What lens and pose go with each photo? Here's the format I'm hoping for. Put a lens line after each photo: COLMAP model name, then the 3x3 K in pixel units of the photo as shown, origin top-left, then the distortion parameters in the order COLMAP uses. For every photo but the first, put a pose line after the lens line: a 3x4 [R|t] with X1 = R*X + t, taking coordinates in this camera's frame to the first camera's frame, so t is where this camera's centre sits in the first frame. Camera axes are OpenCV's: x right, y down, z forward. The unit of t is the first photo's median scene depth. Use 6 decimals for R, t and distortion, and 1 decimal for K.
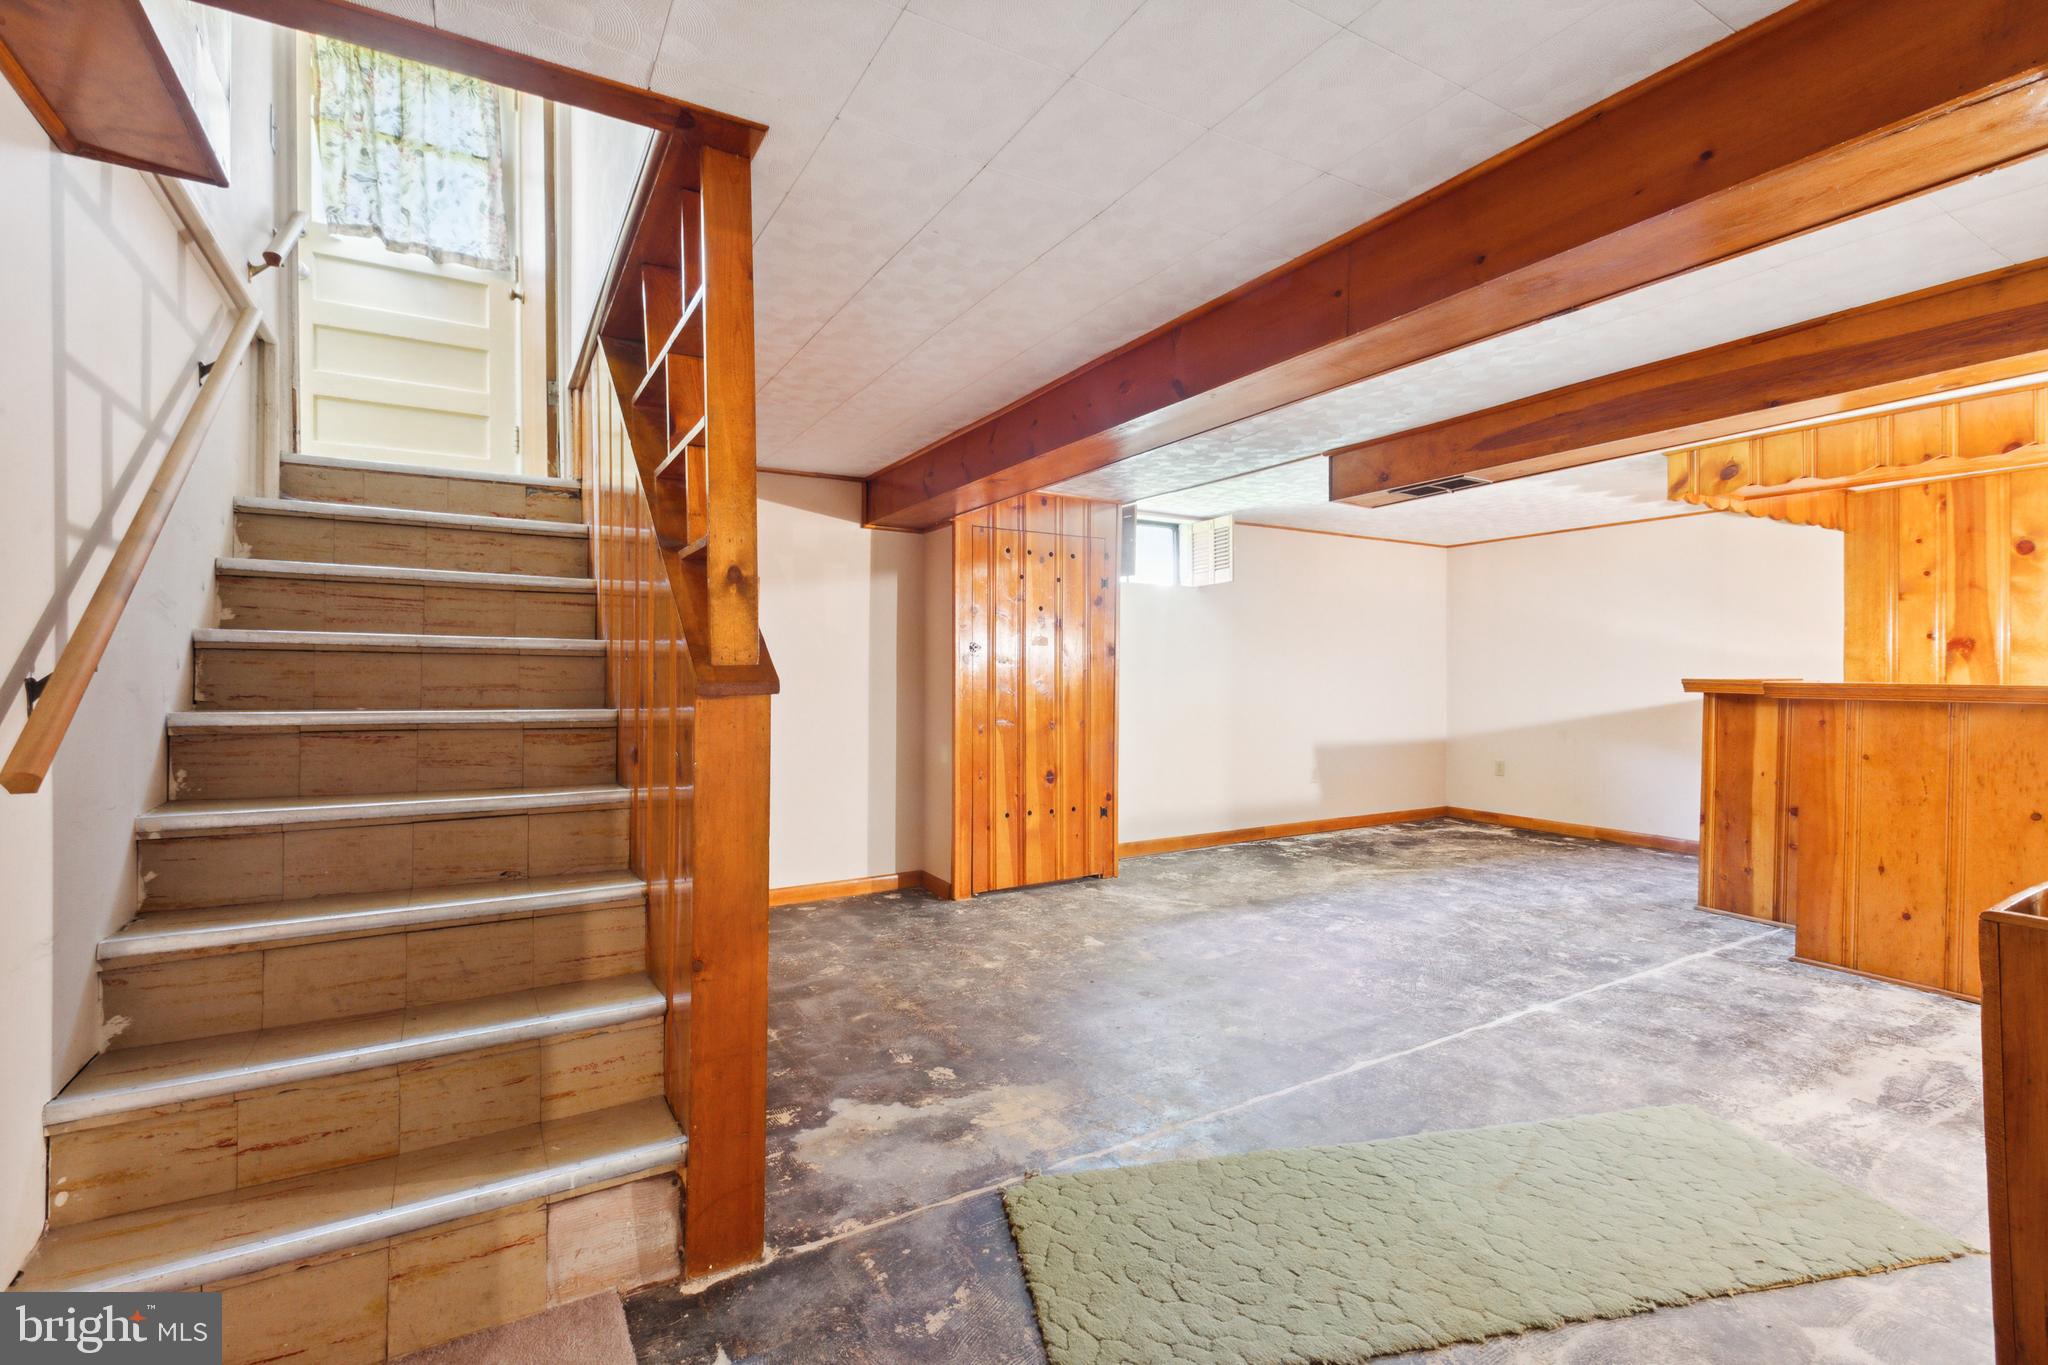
lens RADIAL K [[935.6, 0, 1034.5], [0, 935.6, 683.4], [0, 0, 1]] dist [0.010527, -0.002089]
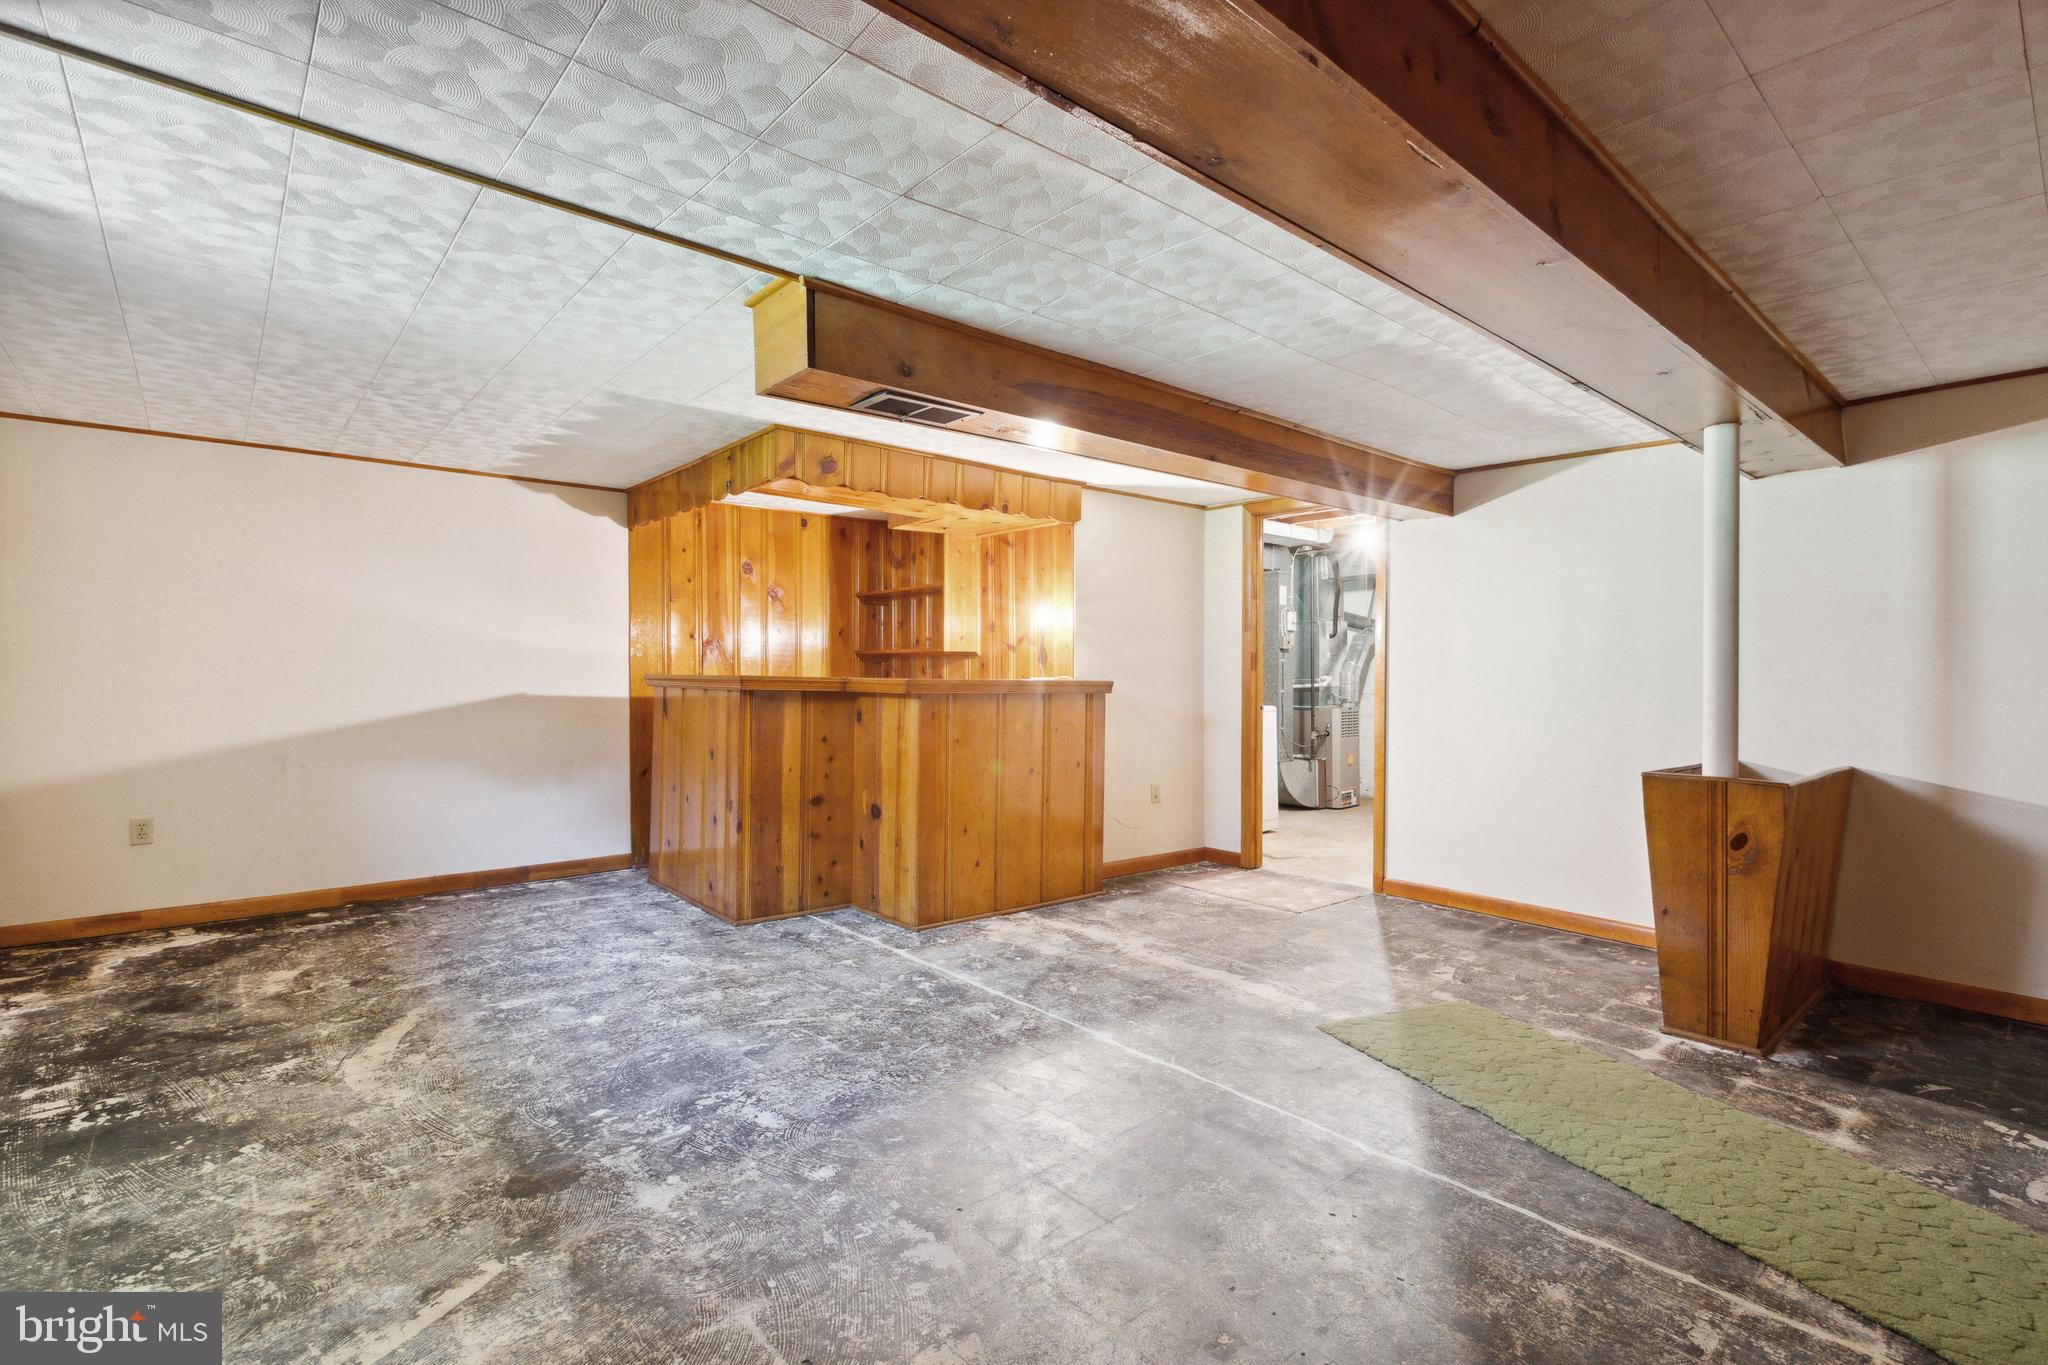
lens RADIAL K [[935.6, 0, 1038.0], [0, 935.6, 678.1], [0, 0, 1]] dist [0.010527, -0.002089]
pose [[-0.177033, -0.007242, 0.984178, -0.282904], [0.000647, 0.999972, 0.007475, -0.009996], [-0.984205, 0.001960, -0.177023, 1.000205]]
